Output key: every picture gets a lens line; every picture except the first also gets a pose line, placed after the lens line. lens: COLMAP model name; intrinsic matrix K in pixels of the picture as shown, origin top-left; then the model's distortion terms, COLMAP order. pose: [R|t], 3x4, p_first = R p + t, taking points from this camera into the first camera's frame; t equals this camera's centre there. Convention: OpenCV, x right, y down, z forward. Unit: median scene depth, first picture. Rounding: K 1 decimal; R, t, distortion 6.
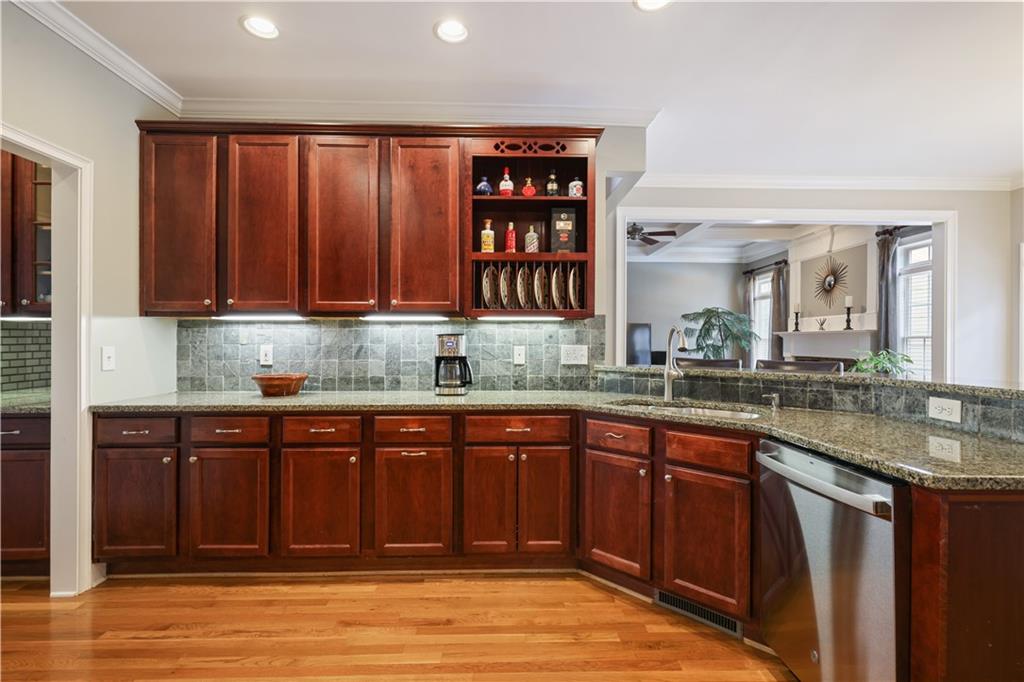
lens RADIAL K [[468.1, 0, 511.9], [0, 468.1, 339.7], [0, 0, 1]] dist [0.000642, 0.000007]
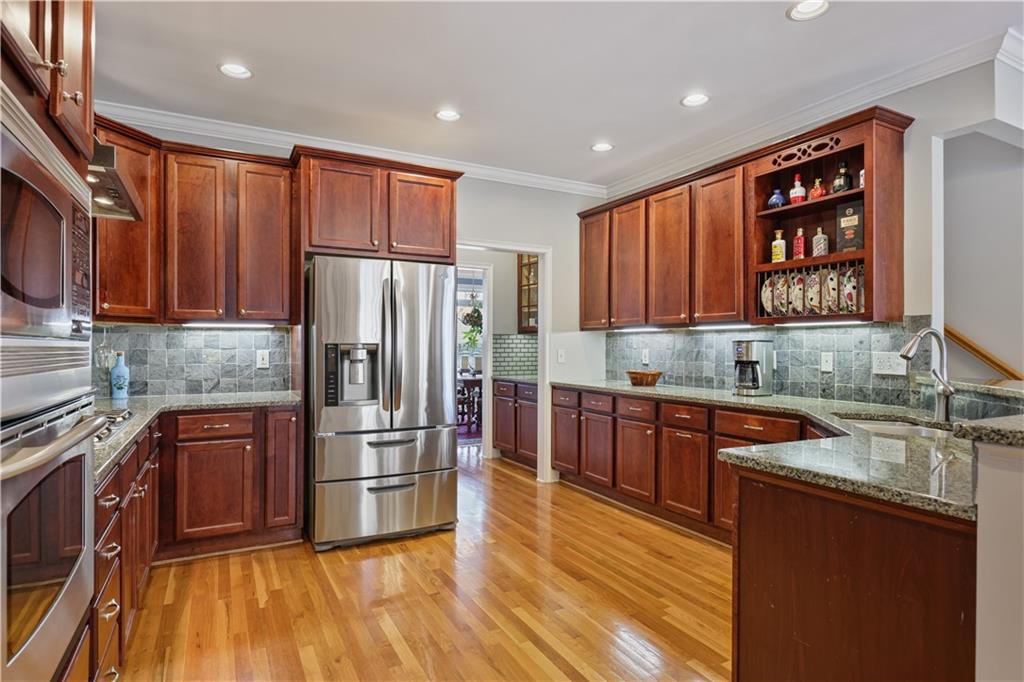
lens RADIAL K [[557.1, 0, 516.2], [0, 557.1, 343.4], [0, 0, 1]] dist [-0.002053, 0.000047]
pose [[0.452329, -0.002646, -0.891847, 0.789806], [-0.002005, 0.999990, -0.003984, 0.001045], [0.891849, 0.003590, 0.452319, -0.078909]]
